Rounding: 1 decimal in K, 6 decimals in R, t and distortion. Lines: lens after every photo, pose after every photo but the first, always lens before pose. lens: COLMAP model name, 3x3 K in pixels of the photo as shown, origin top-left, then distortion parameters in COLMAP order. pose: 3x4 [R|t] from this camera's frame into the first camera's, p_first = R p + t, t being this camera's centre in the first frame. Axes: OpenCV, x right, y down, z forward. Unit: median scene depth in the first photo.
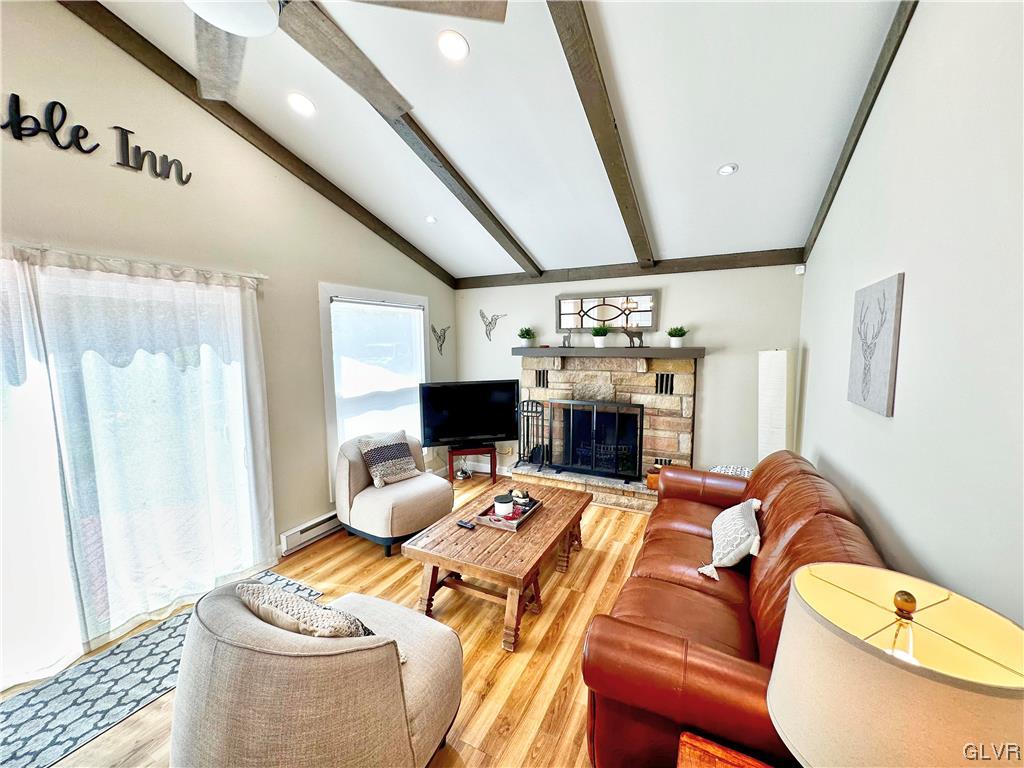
lens RADIAL K [[408.5, 0, 512.0], [0, 408.5, 384.4], [0, 0, 1]] dist [-0.001099, -0.000168]
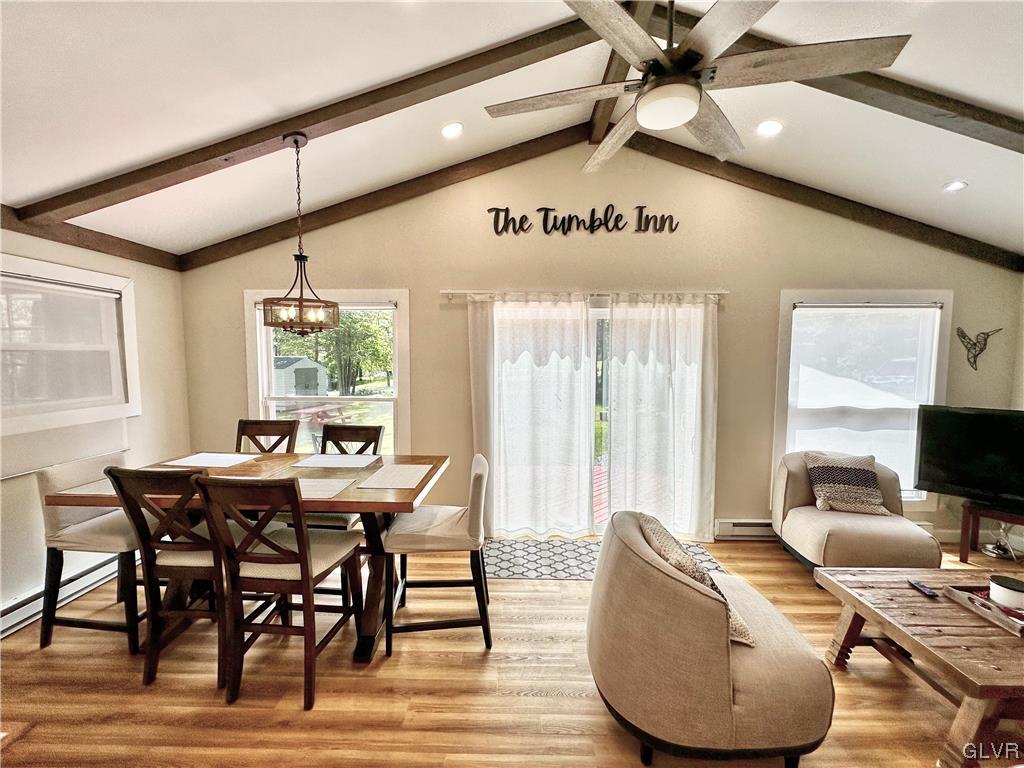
lens RADIAL K [[408.5, 0, 511.9], [0, 408.5, 384.4], [0, 0, 1]] dist [-0.001099, -0.000168]
pose [[0.434784, 0.072199, -0.897636, 0.138162], [-0.104834, 0.994062, 0.029177, 0.019644], [0.894412, 0.081417, 0.439771, -0.022157]]
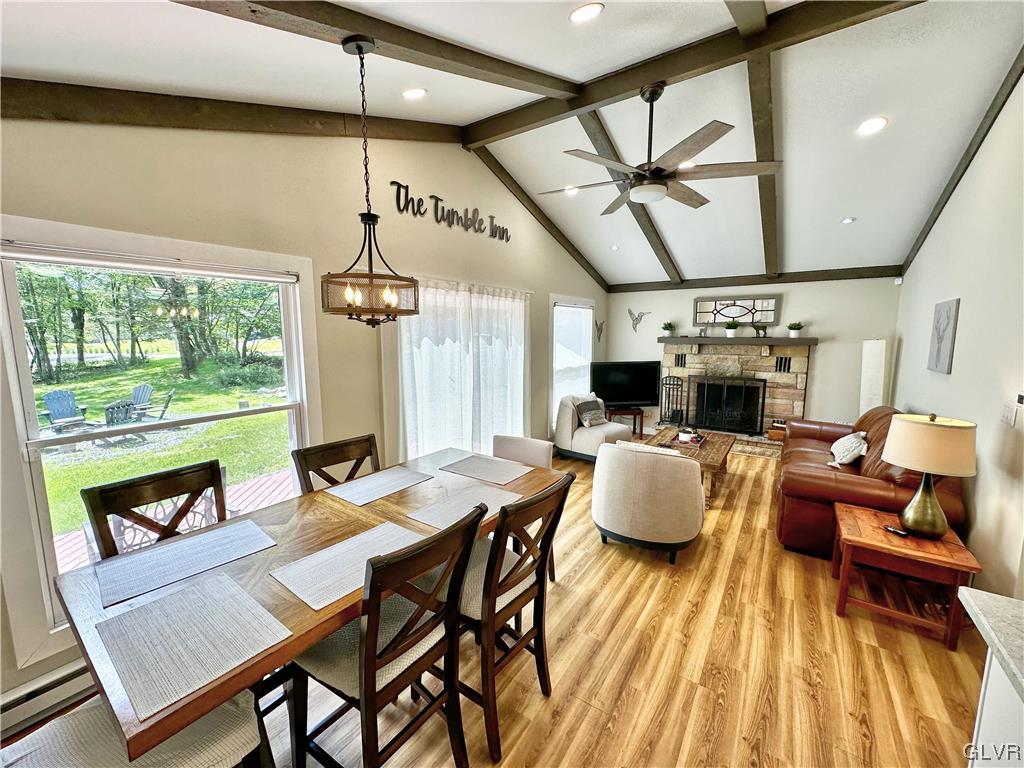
lens RADIAL K [[408.5, 0, 511.8], [0, 408.5, 385.5], [0, 0, 1]] dist [-0.001099, -0.000168]
pose [[0.990823, 0.021494, -0.133443, -0.339899], [-0.018055, 0.999474, 0.026926, 0.048690], [0.133952, -0.024270, 0.990691, -0.469879]]
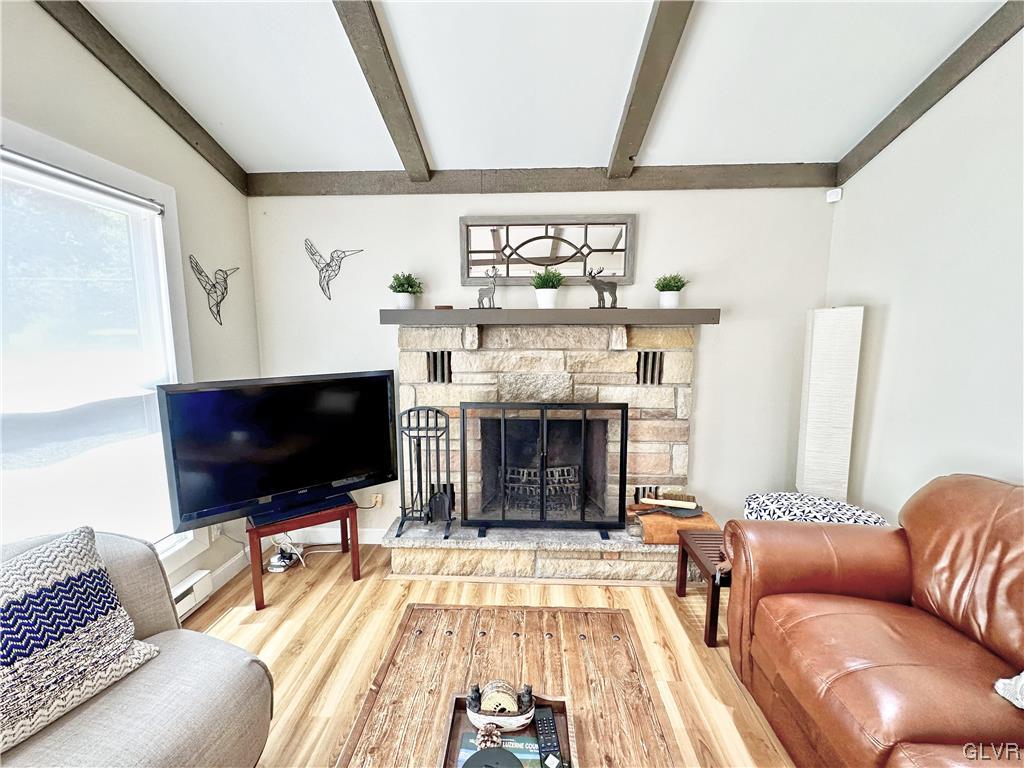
lens RADIAL K [[408.5, 0, 511.2], [0, 408.5, 382.8], [0, 0, 1]] dist [-0.001099, -0.000168]
pose [[0.909302, -0.044348, 0.413767, -0.078818], [0.040270, 0.999016, 0.018578, 0.001536], [-0.414184, -0.000231, 0.910193, 0.523796]]
